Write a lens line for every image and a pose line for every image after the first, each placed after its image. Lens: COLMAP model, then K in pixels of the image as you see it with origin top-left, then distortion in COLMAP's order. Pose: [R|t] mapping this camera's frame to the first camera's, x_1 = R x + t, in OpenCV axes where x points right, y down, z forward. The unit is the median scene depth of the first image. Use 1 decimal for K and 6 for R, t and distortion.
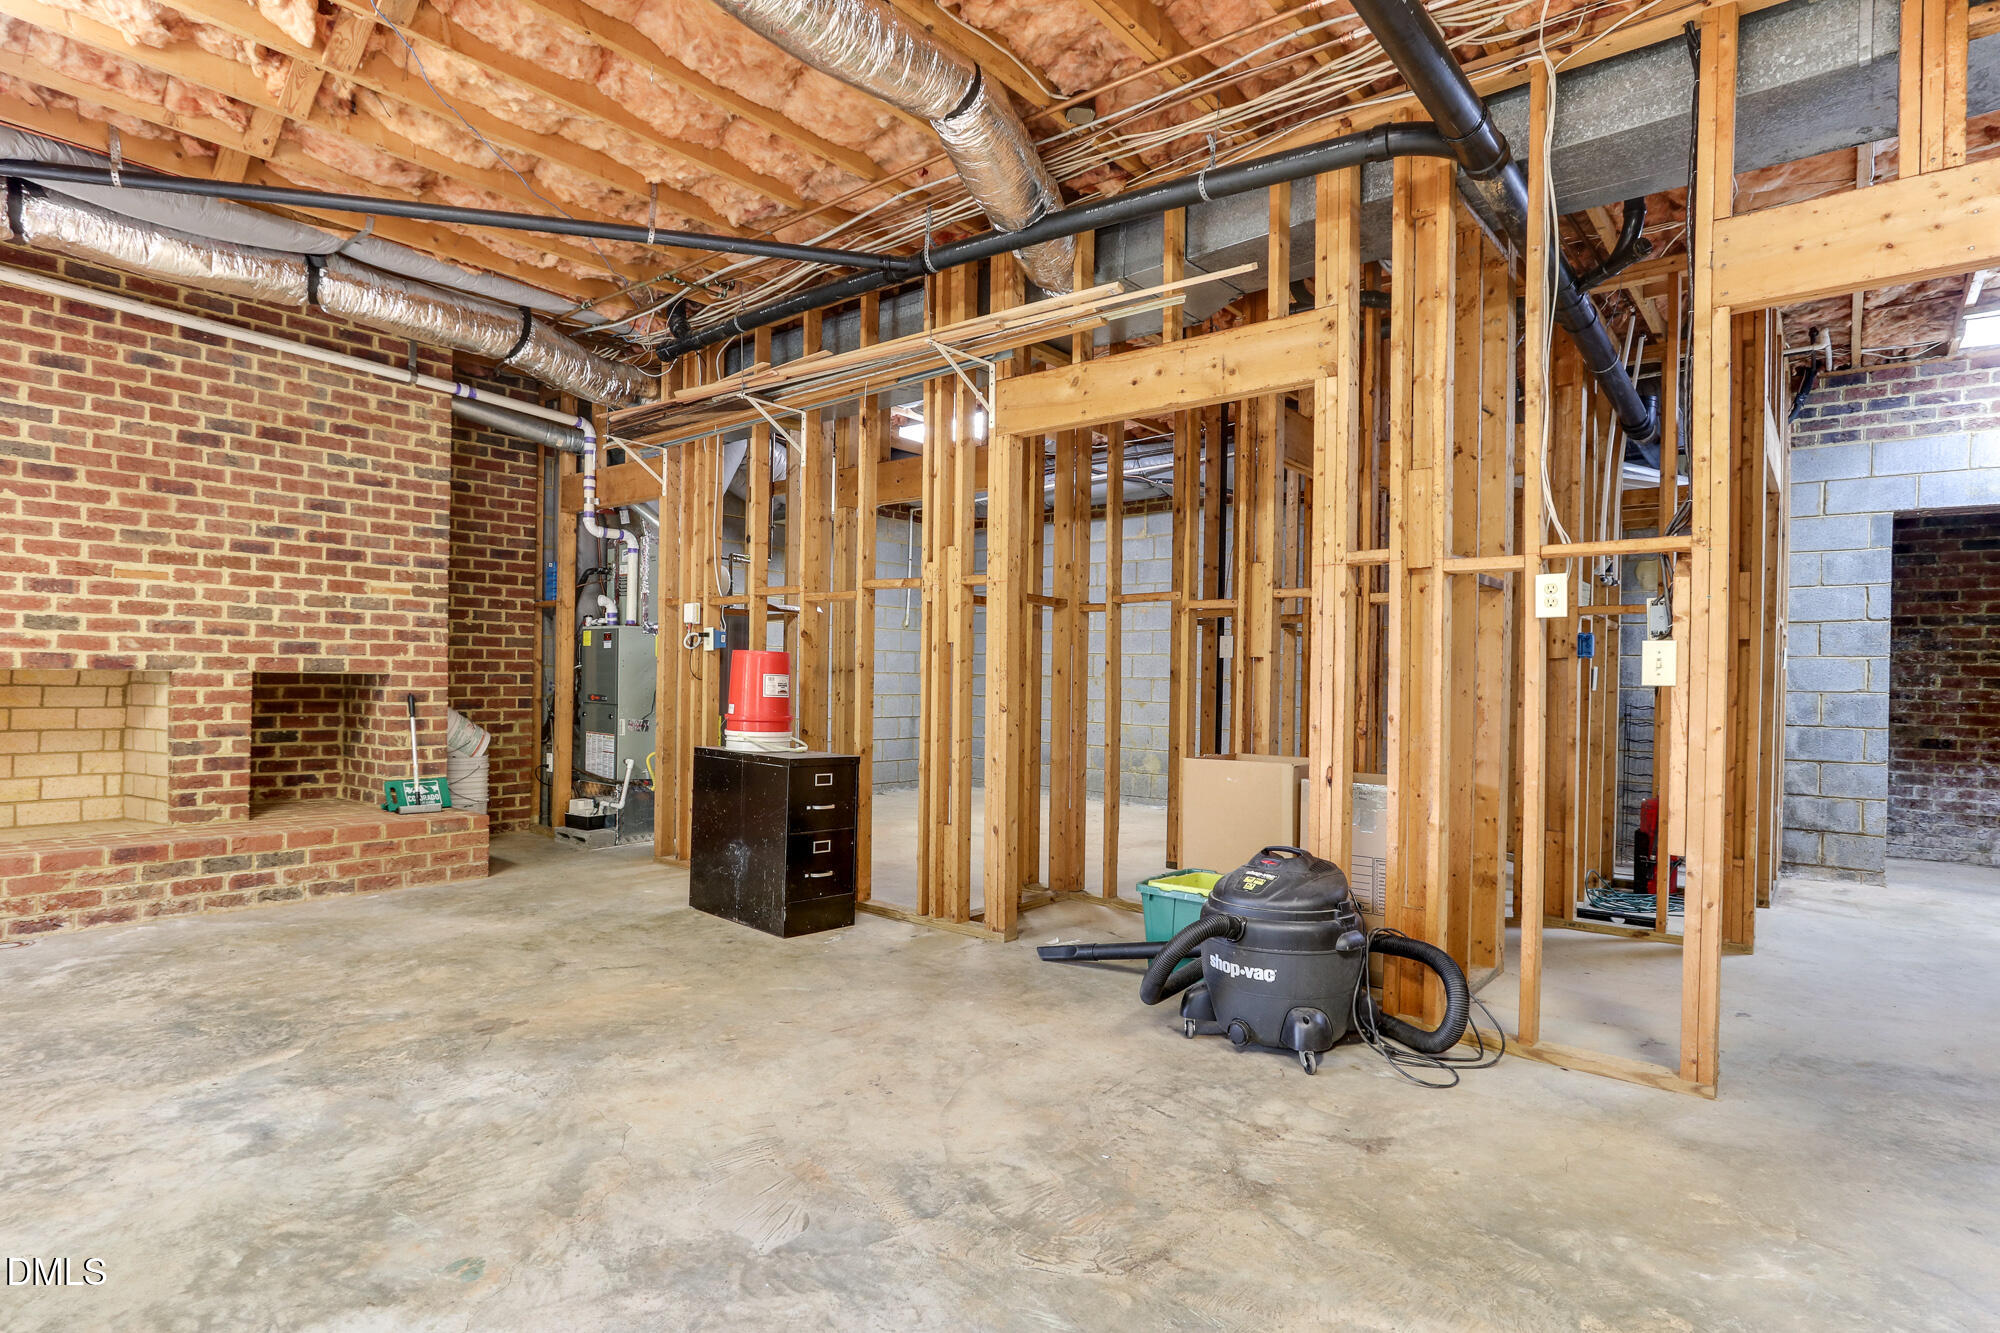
lens RADIAL K [[1044.3, 0, 967.0], [0, 1044.3, 679.3], [0, 0, 1]] dist [-0.001966, 0.000009]
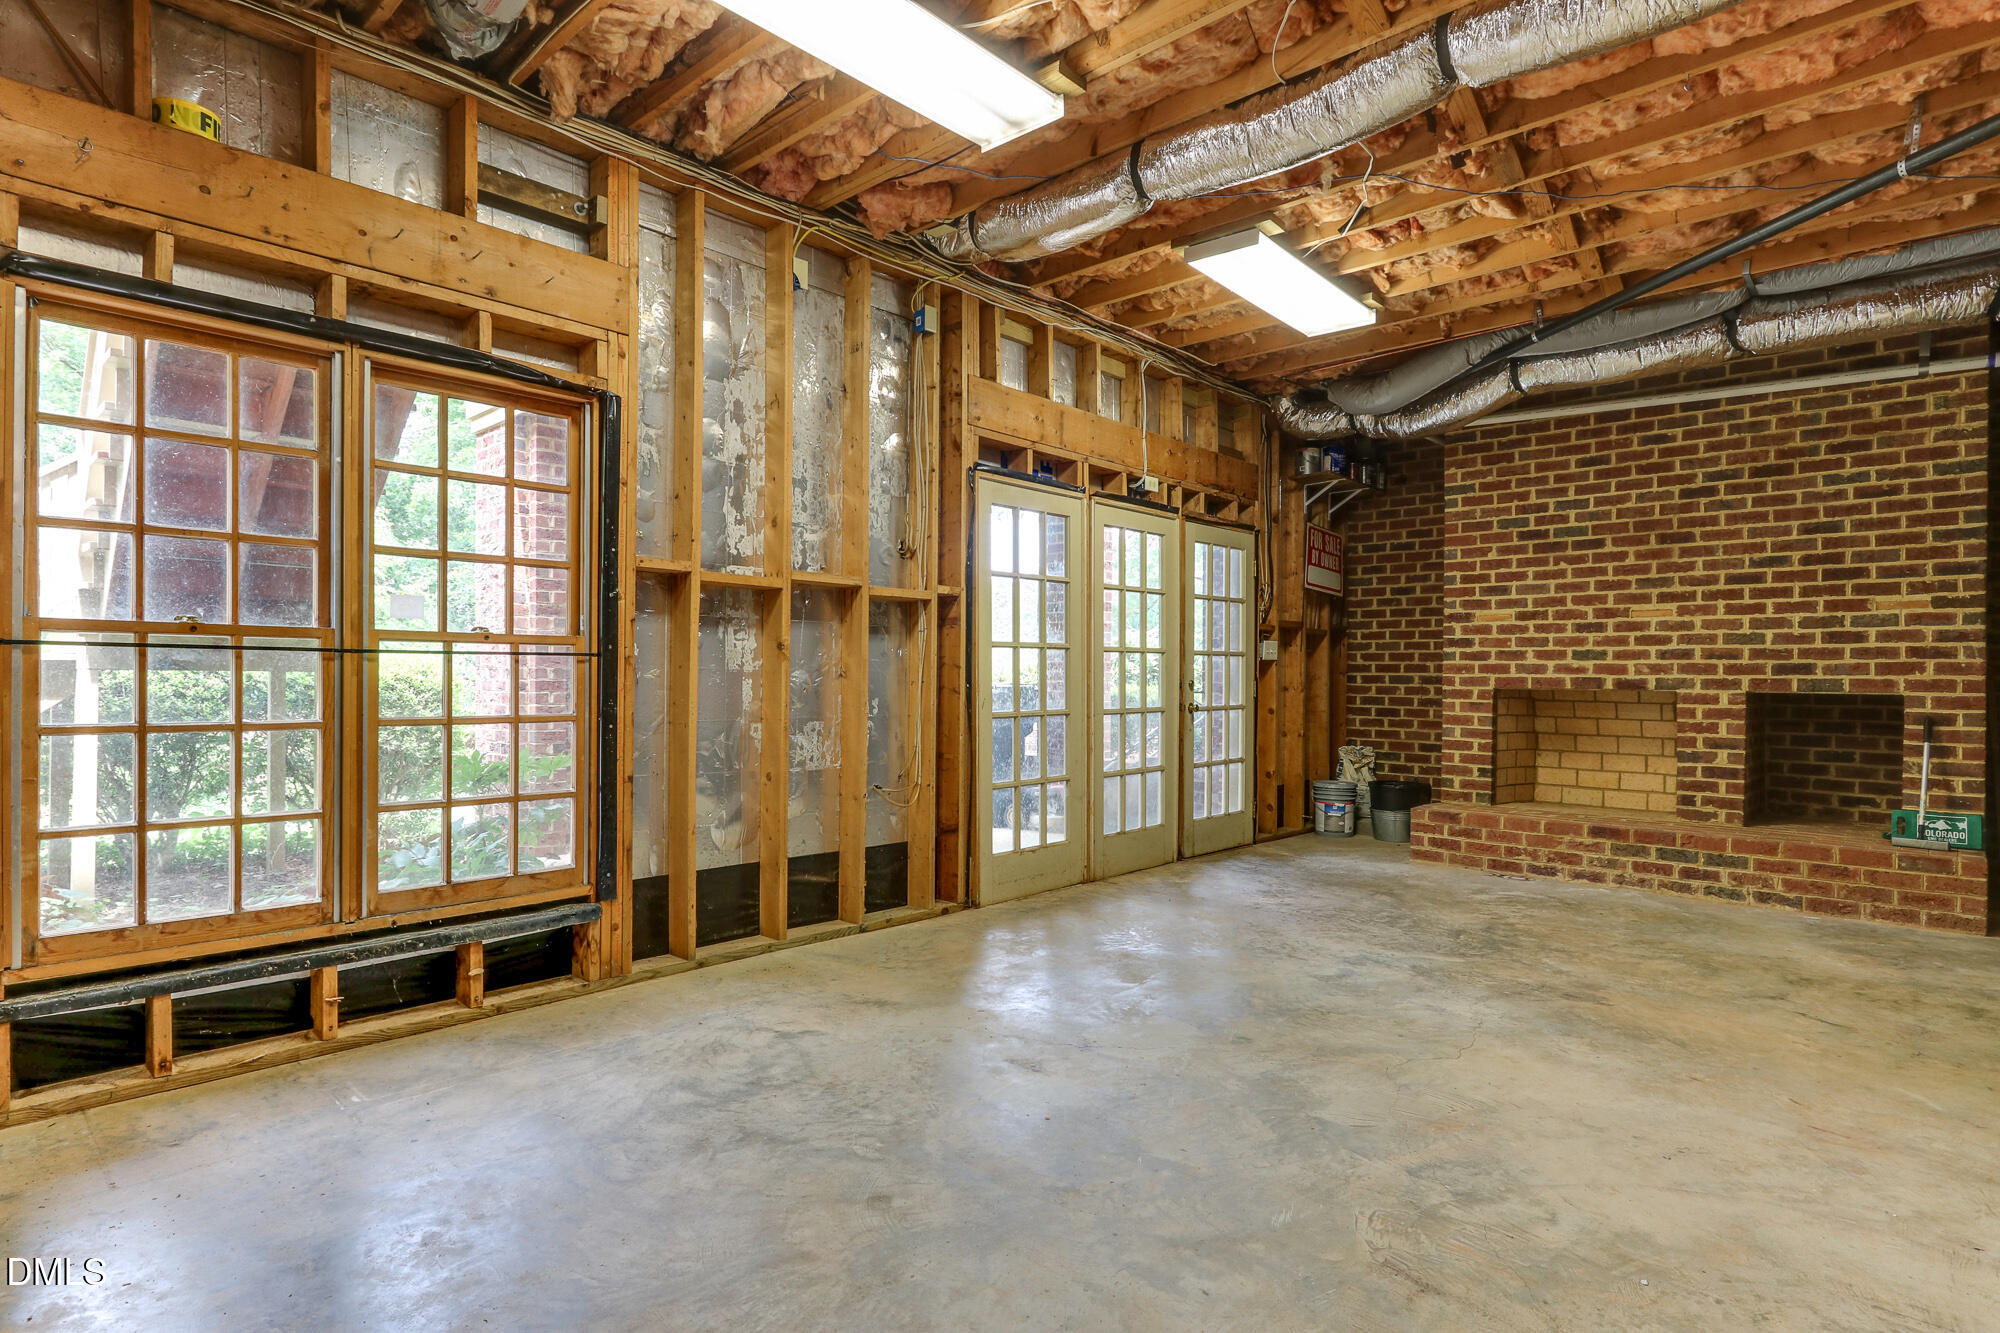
lens RADIAL K [[1044.3, 0, 967.0], [0, 1044.3, 679.3], [0, 0, 1]] dist [-0.001966, 0.000009]
pose [[-0.065882, -0.014959, -0.997715, 0.488712], [-0.013418, 0.999810, -0.014105, 0.006434], [0.997737, 0.012458, -0.066070, 0.265215]]
